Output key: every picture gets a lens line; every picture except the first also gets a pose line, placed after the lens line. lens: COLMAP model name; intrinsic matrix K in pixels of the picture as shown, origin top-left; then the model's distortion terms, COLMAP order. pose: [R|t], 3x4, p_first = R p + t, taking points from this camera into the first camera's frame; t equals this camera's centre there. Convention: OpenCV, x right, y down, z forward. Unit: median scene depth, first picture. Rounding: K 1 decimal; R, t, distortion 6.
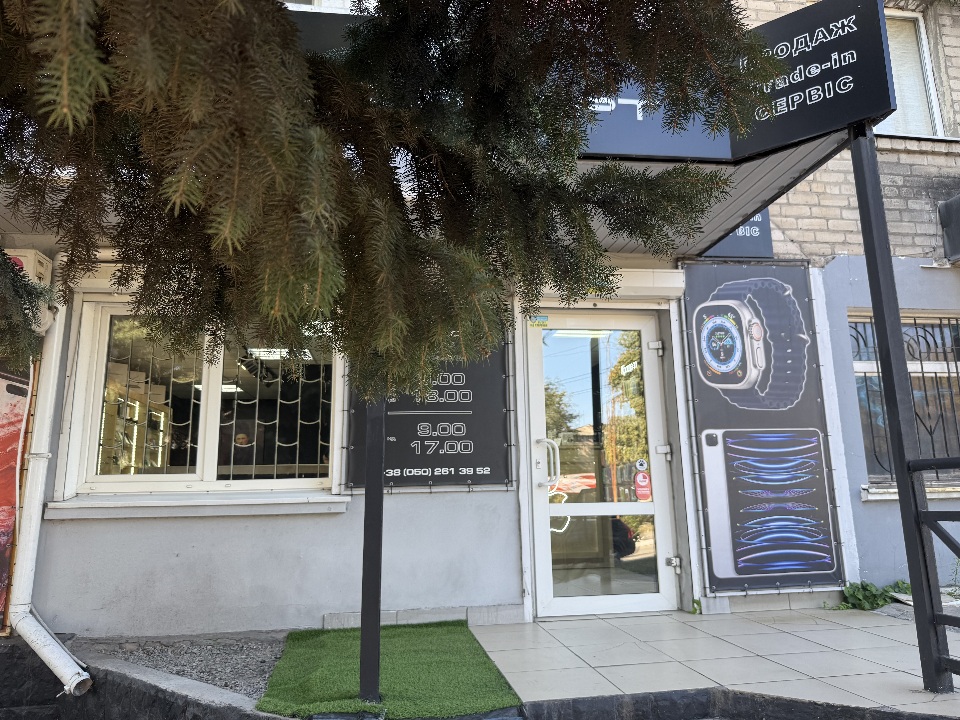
lens RADIAL K [[668.2, 0, 478.8], [0, 668.2, 354.3], [0, 0, 1]] dist [0.007291, -0.020247]
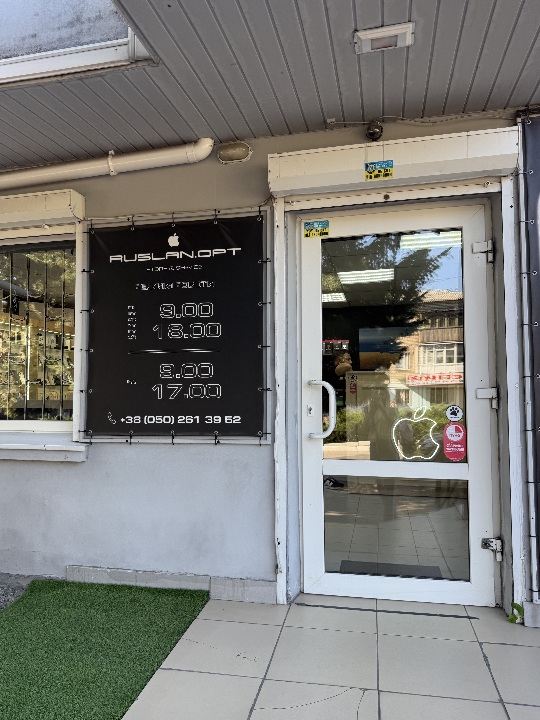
lens RADIAL K [[501.1, 0, 271.3], [0, 501.1, 365.0], [0, 0, 1]] dist [0.007291, -0.020247]
pose [[0.932129, -0.002971, -0.362115, 0.276355], [0.063887, 0.985631, 0.156365, 0.013435], [0.356447, -0.168886, 0.918925, 0.458737]]
